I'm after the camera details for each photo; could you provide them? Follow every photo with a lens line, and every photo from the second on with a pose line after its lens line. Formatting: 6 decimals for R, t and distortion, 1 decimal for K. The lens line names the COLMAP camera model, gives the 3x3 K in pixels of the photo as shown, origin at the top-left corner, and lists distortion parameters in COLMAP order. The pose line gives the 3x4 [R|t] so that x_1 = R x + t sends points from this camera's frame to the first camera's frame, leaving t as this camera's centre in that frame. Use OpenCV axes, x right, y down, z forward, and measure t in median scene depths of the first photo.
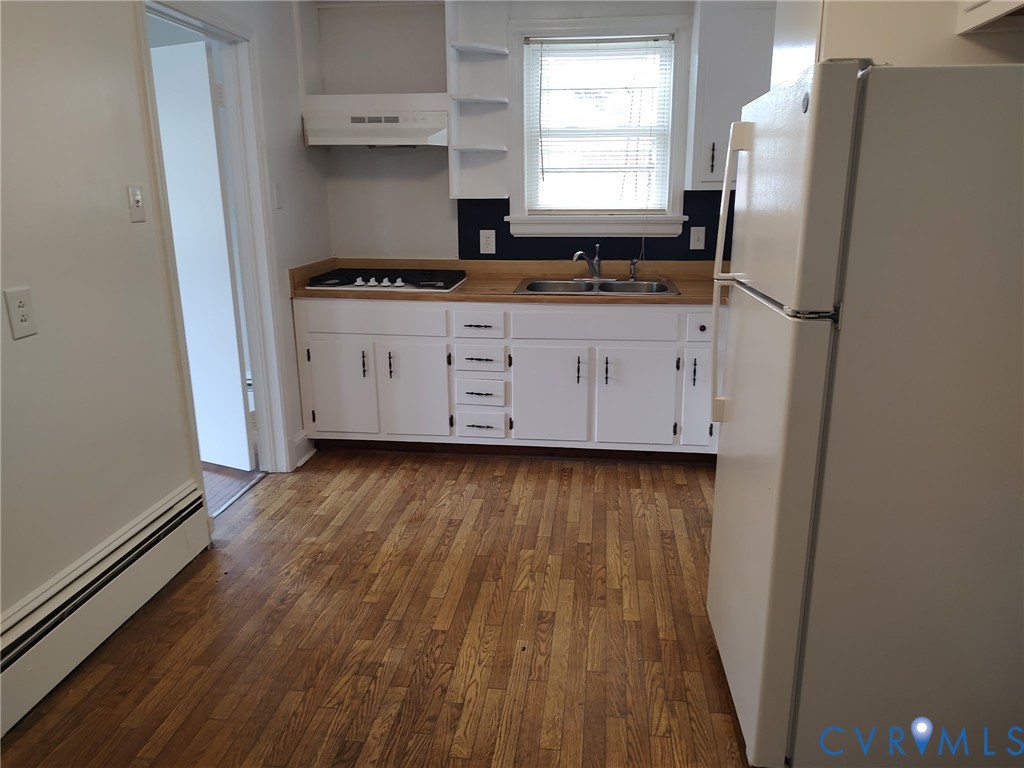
lens RADIAL K [[749.7, 0, 513.9], [0, 749.7, 385.5], [0, 0, 1]] dist [0.034898, -0.032219]
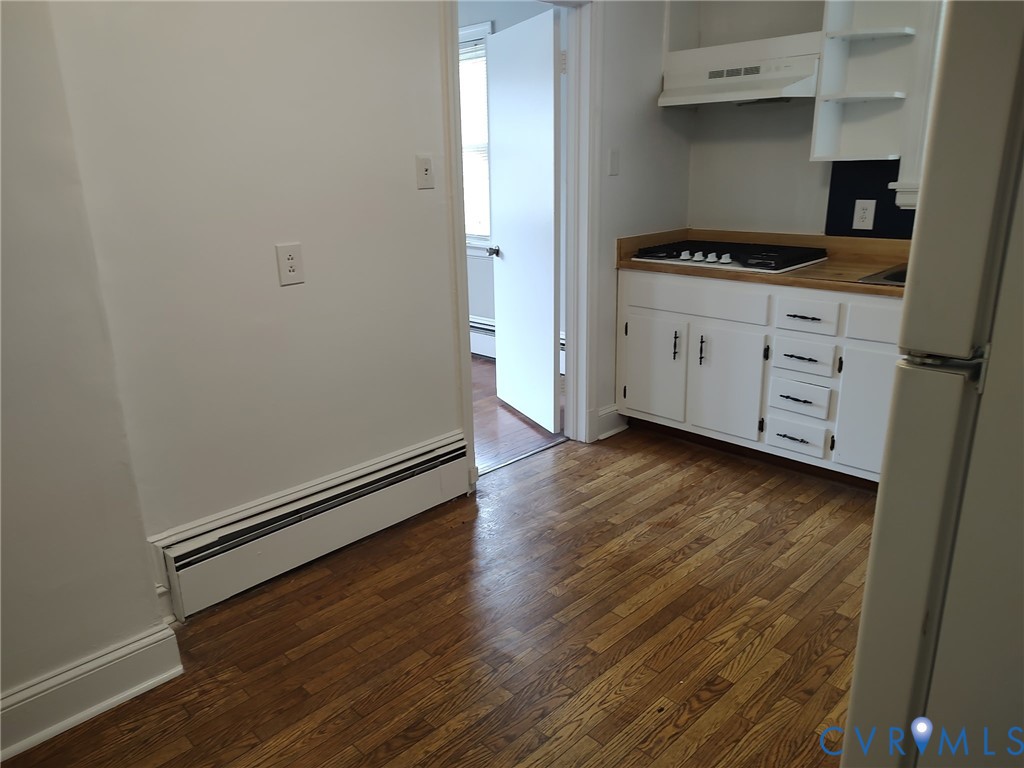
lens RADIAL K [[749.7, 0, 503.3], [0, 749.7, 382.5], [0, 0, 1]] dist [0.034898, -0.032219]
pose [[0.781053, 0.162563, -0.602934, 0.241719], [-0.139903, 0.986531, 0.084755, -0.039286], [0.608591, 0.018154, 0.793276, 0.173197]]
